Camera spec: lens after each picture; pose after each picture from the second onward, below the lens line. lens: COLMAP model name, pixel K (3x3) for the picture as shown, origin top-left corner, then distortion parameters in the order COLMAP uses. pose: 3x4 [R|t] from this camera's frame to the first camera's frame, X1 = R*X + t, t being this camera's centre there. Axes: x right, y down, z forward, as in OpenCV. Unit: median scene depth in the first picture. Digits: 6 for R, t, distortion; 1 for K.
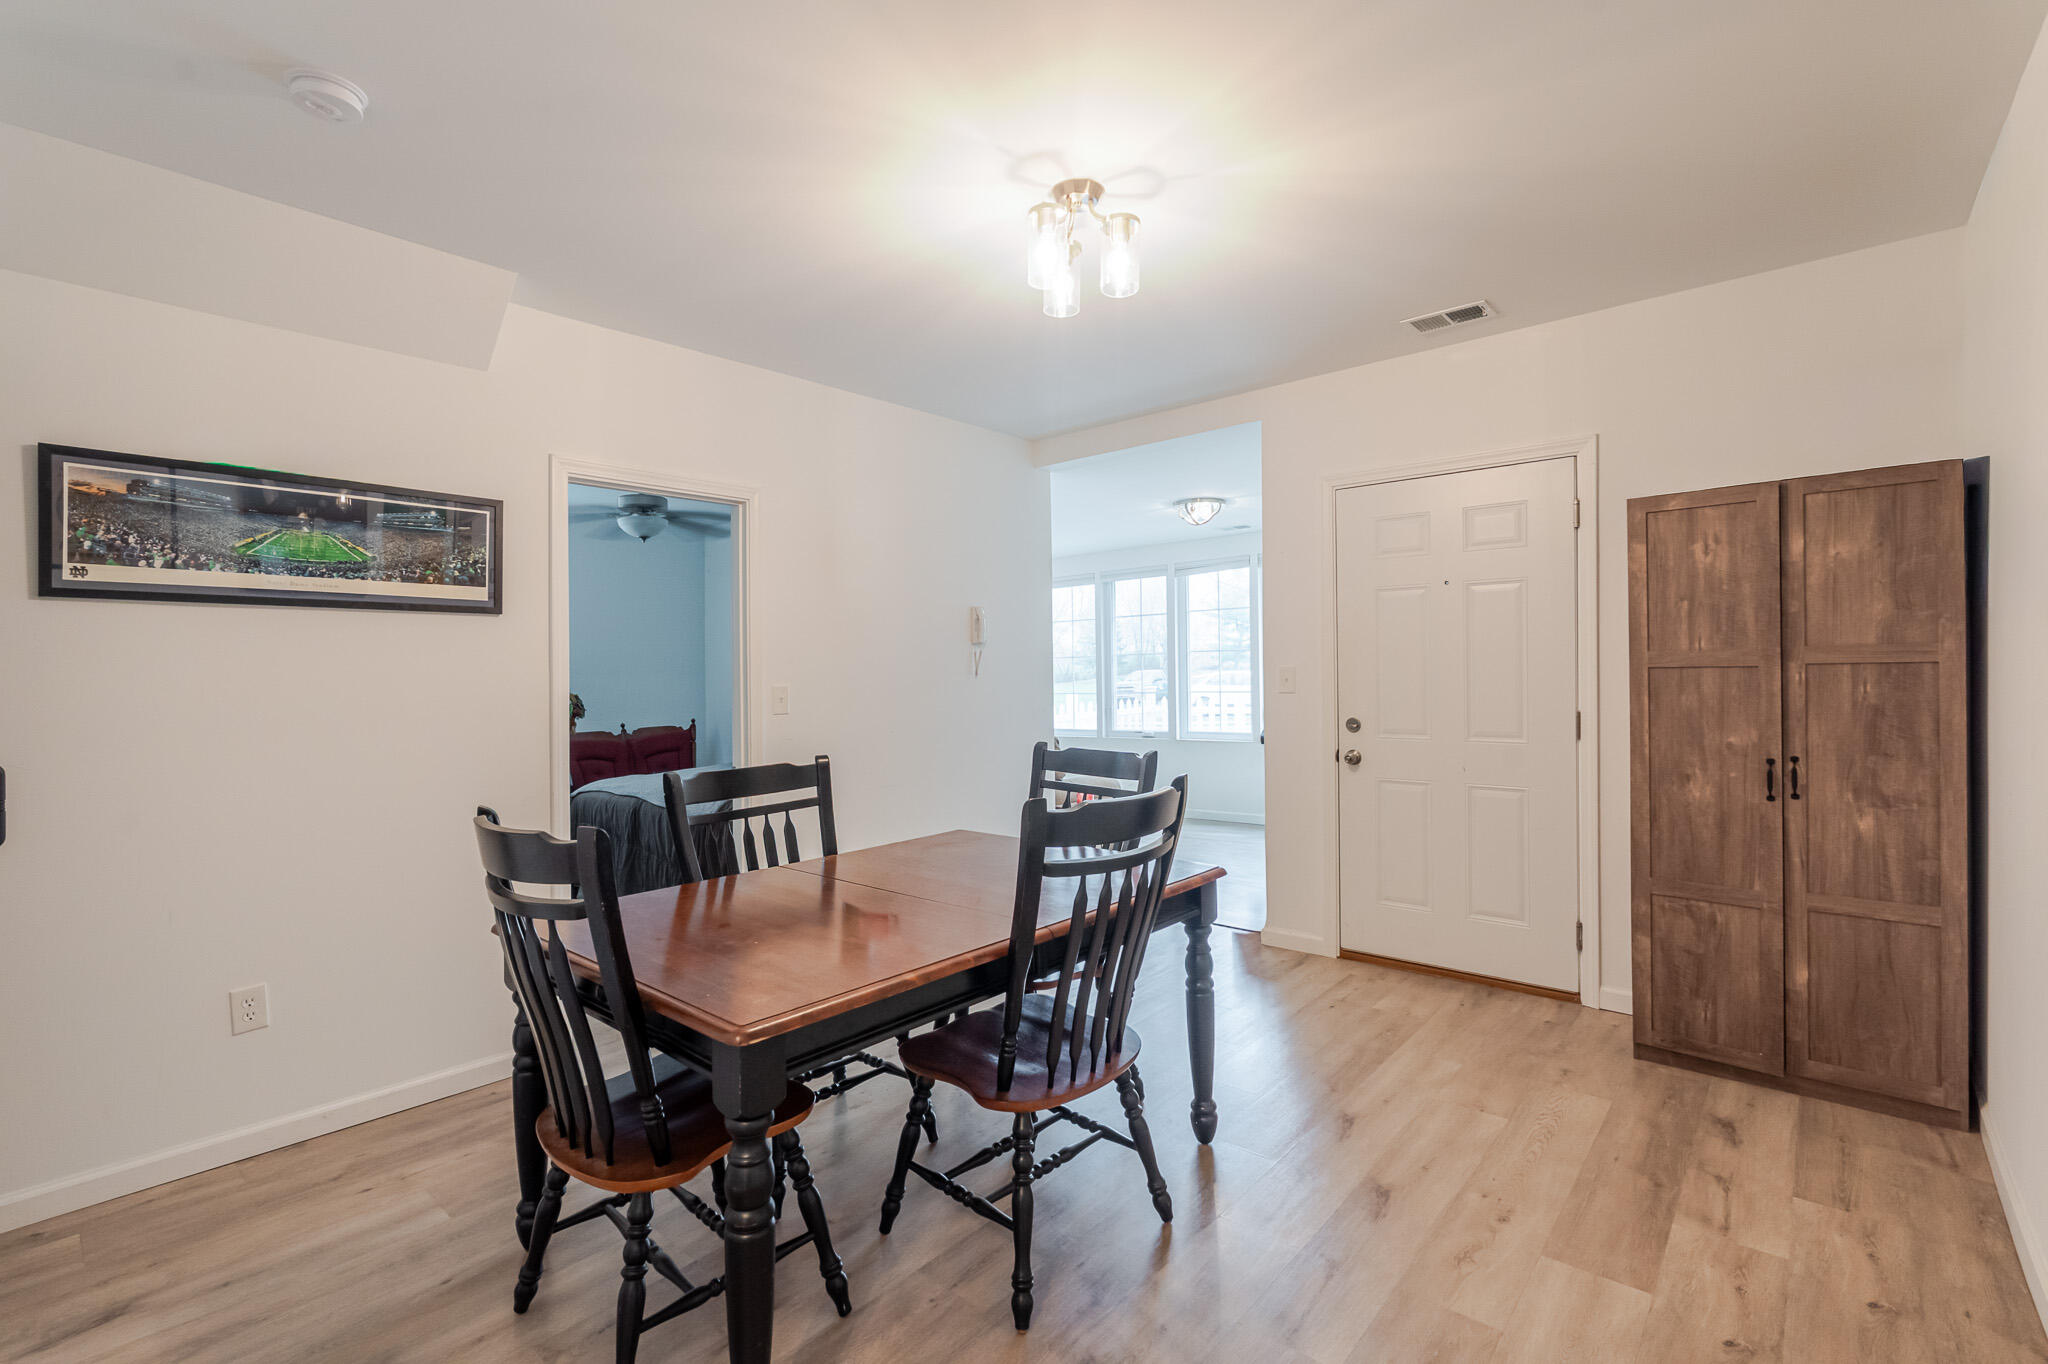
lens RADIAL K [[899.3, 0, 1011.0], [0, 899.3, 670.2], [0, 0, 1]] dist [-0.002976, -0.000311]
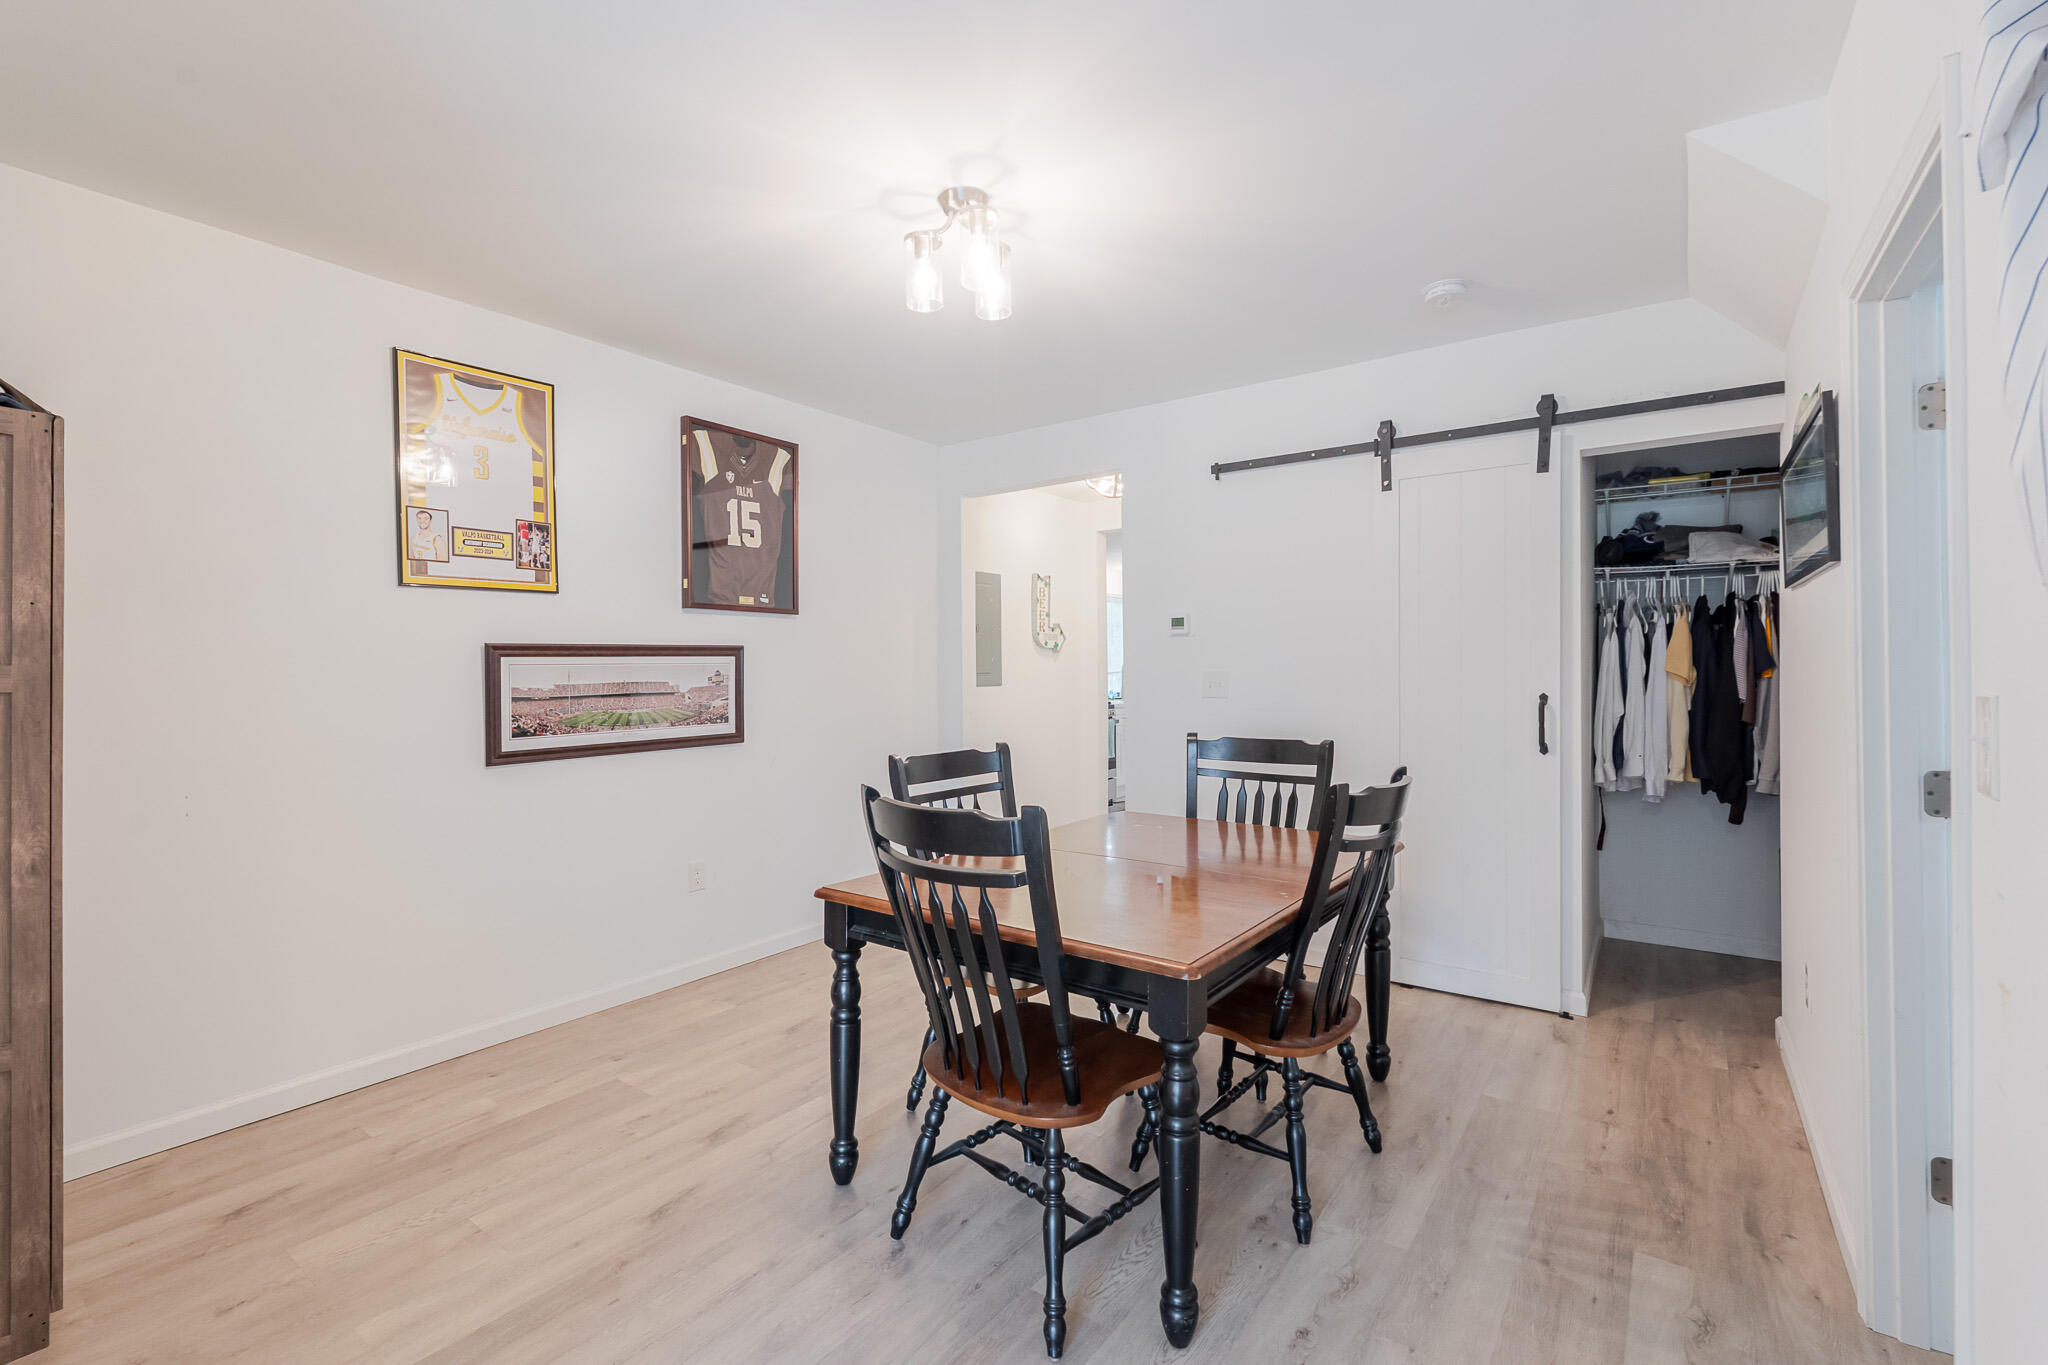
lens RADIAL K [[899.3, 0, 1011.0], [0, 899.3, 670.7], [0, 0, 1]] dist [-0.002976, -0.000311]
pose [[-0.995346, 0.029738, -0.091663, 0.121403], [0.029621, 0.999558, 0.002642, -0.000598], [0.091701, -0.000086, -0.995787, 2.086083]]
